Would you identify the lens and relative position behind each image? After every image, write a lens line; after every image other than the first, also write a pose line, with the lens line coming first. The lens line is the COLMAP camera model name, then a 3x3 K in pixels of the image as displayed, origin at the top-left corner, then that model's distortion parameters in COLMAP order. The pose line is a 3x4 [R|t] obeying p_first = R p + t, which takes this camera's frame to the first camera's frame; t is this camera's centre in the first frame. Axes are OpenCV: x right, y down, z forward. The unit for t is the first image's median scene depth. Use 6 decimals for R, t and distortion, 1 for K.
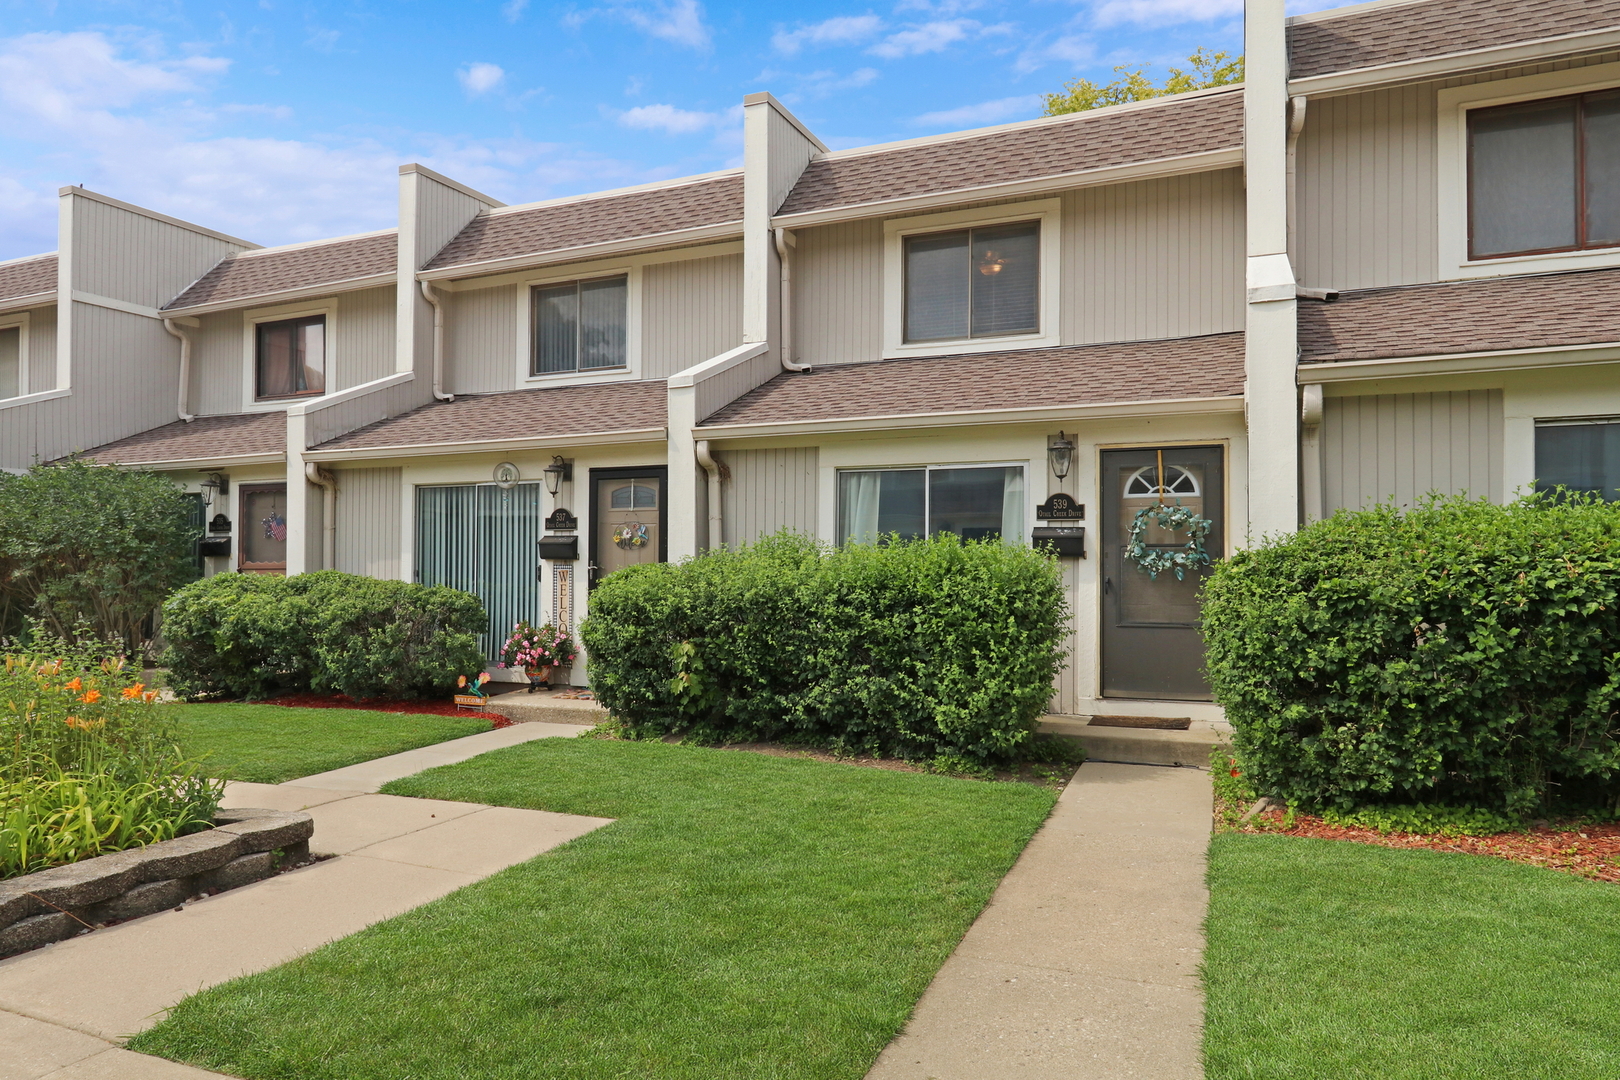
lens RADIAL K [[1068.2, 0, 791.2], [0, 1068.2, 545.4], [0, 0, 1]] dist [-0.024711, 0.025623]
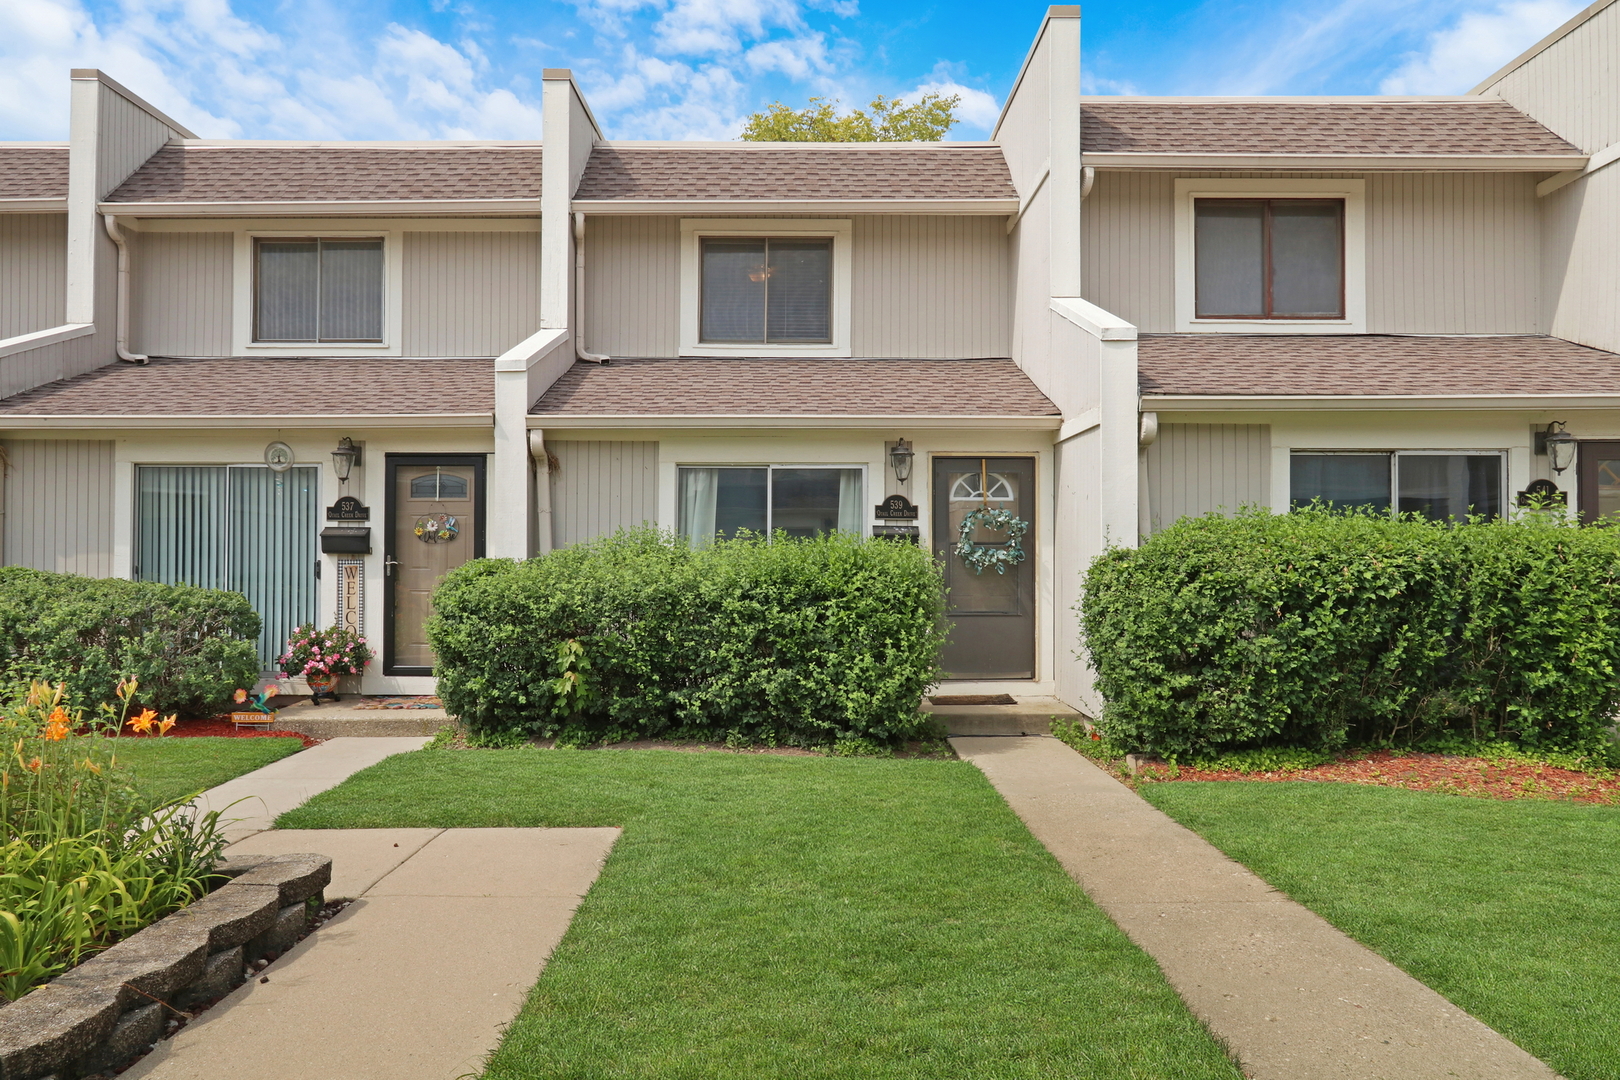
lens RADIAL K [[1068.2, 0, 791.2], [0, 1068.2, 545.4], [0, 0, 1]] dist [-0.024711, 0.025623]
pose [[0.910759, 0.006311, 0.412890, -0.277036], [-0.008481, 0.999958, 0.003422, 0.000027], [-0.412851, -0.006618, 0.910774, 0.043498]]
